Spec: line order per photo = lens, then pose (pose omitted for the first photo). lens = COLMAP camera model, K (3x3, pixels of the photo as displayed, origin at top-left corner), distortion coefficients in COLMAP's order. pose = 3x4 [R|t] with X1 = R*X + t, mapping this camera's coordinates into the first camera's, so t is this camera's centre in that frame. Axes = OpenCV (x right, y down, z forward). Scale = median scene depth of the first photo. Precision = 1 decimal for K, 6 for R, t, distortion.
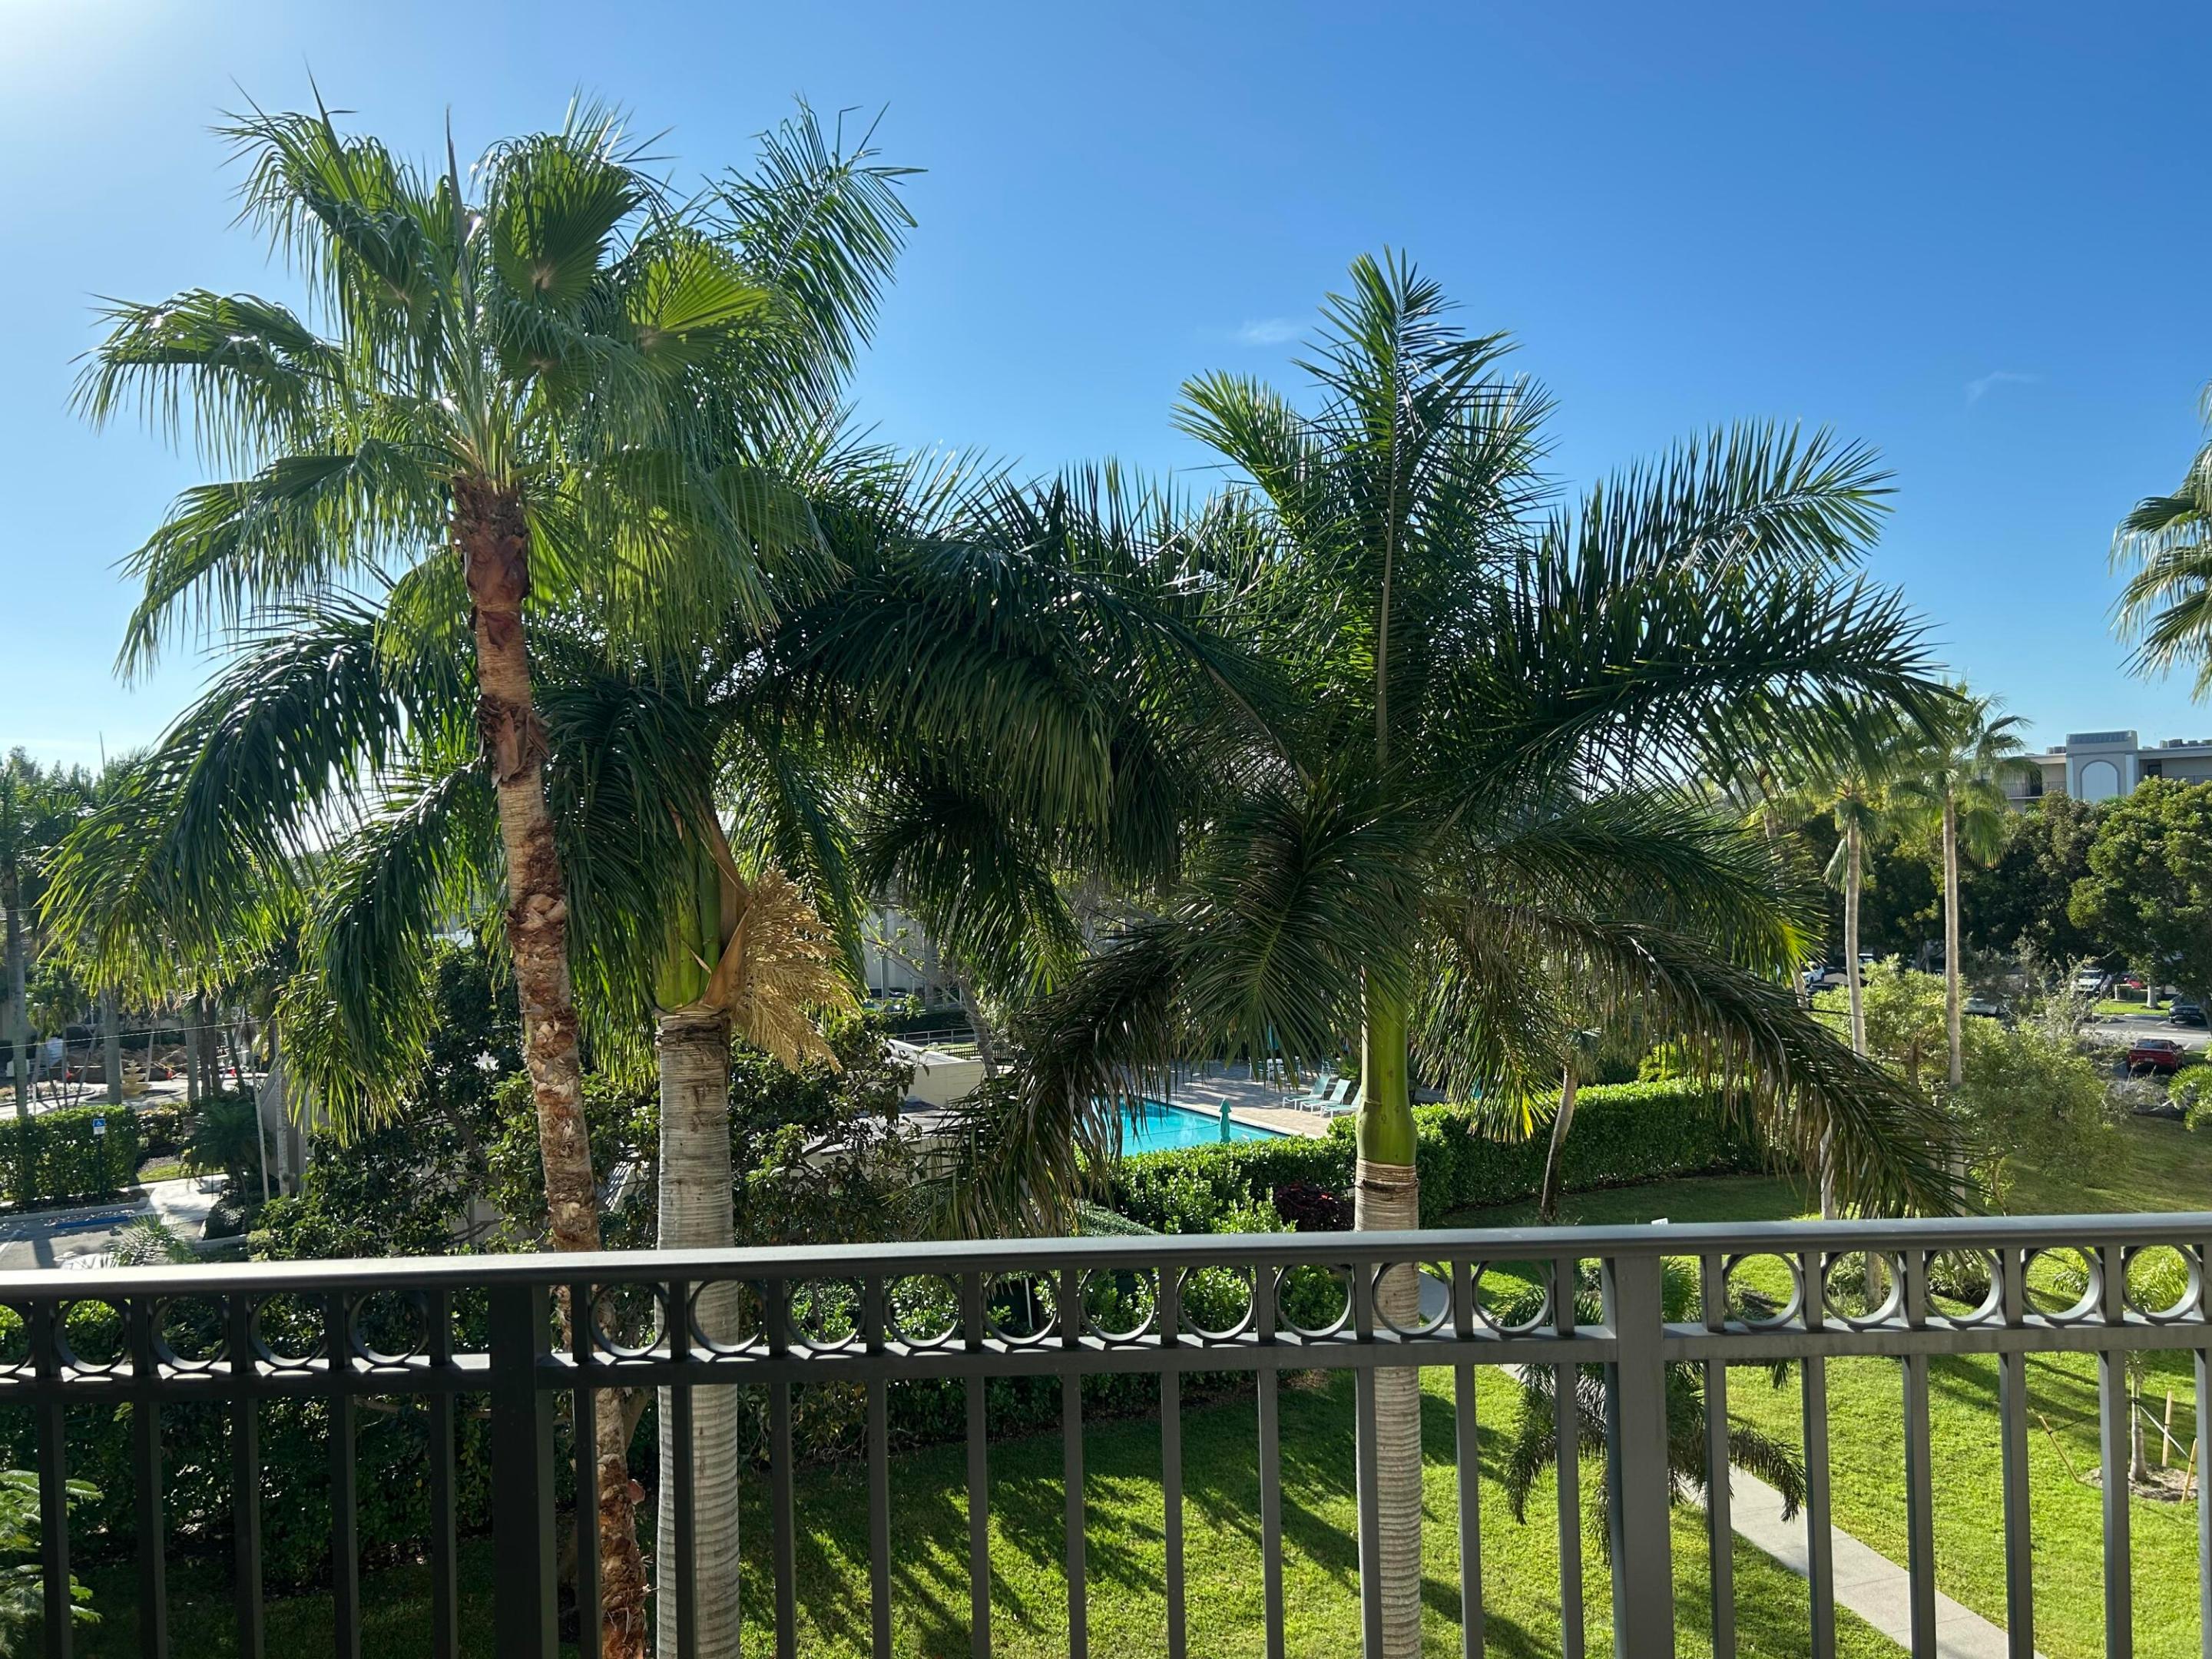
lens RADIAL K [[1663.7, 0, 1124.0], [0, 1663.7, 822.2], [0, 0, 1]] dist [0.042488, -0.050645]
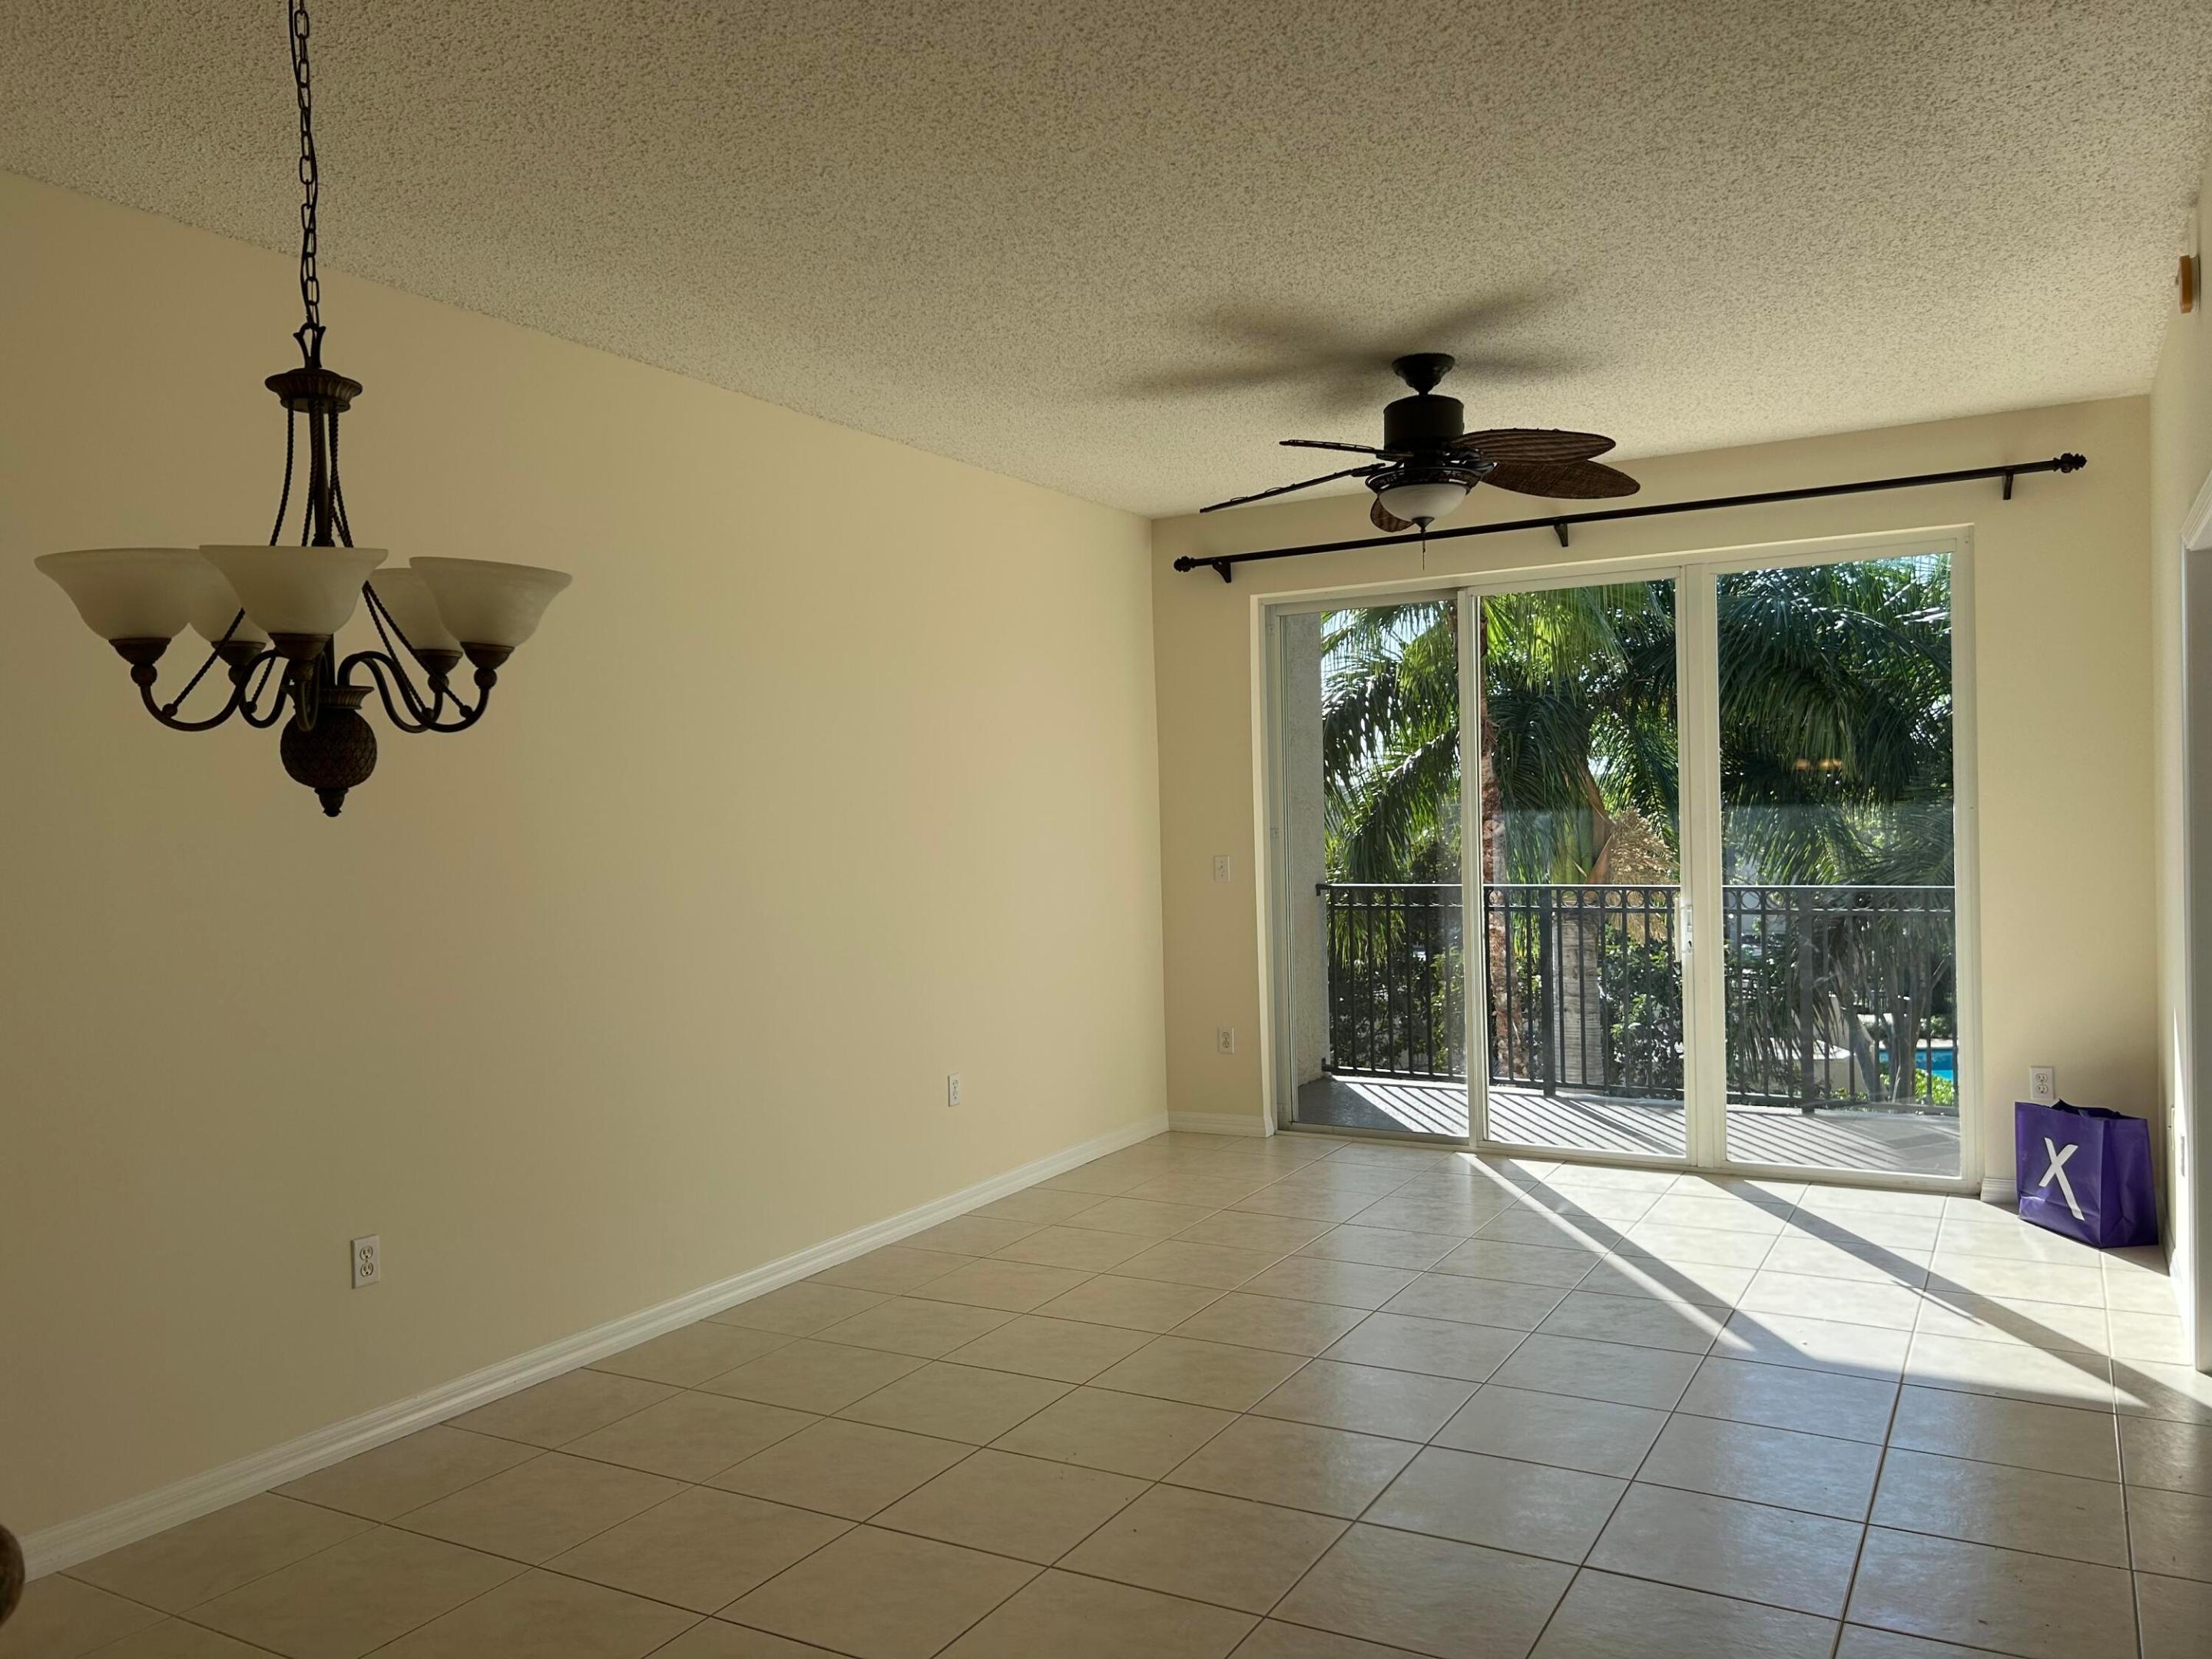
lens RADIAL K [[1663.7, 0, 1087.8], [0, 1663.7, 847.3], [0, 0, 1]] dist [0.042488, -0.050645]
pose [[0.862719, 0.019425, -0.505310, 0.120762], [0.006040, 0.998795, 0.048708, -0.011973], [0.505647, -0.045074, 0.861562, -0.506482]]
